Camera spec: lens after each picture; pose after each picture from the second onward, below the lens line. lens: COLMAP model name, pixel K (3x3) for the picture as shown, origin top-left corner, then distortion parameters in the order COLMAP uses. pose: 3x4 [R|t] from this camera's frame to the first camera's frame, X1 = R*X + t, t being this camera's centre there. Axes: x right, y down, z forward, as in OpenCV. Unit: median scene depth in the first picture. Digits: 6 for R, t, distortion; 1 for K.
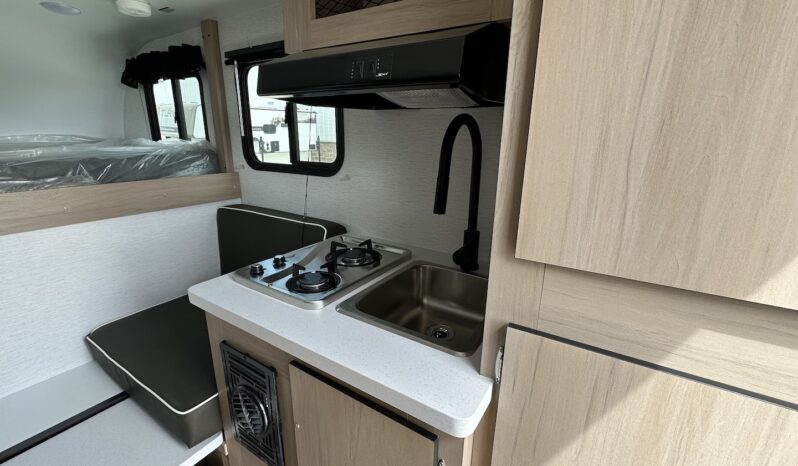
lens RADIAL K [[341.5, 0, 399.0], [0, 341.5, 233.0], [0, 0, 1]] dist [-0.000696, -0.000199]
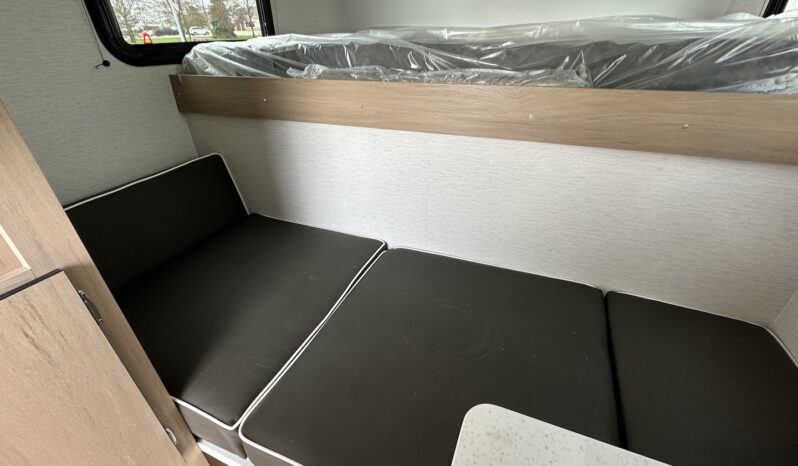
lens RADIAL K [[346.2, 0, 399.0], [0, 346.2, 233.0], [0, 0, 1]] dist [-0.001846, -0.000367]
pose [[0.169185, 0.478200, -0.861801, -0.231605], [-0.255772, 0.865751, 0.430180, -0.084788], [0.951818, 0.147645, 0.268782, 0.473136]]
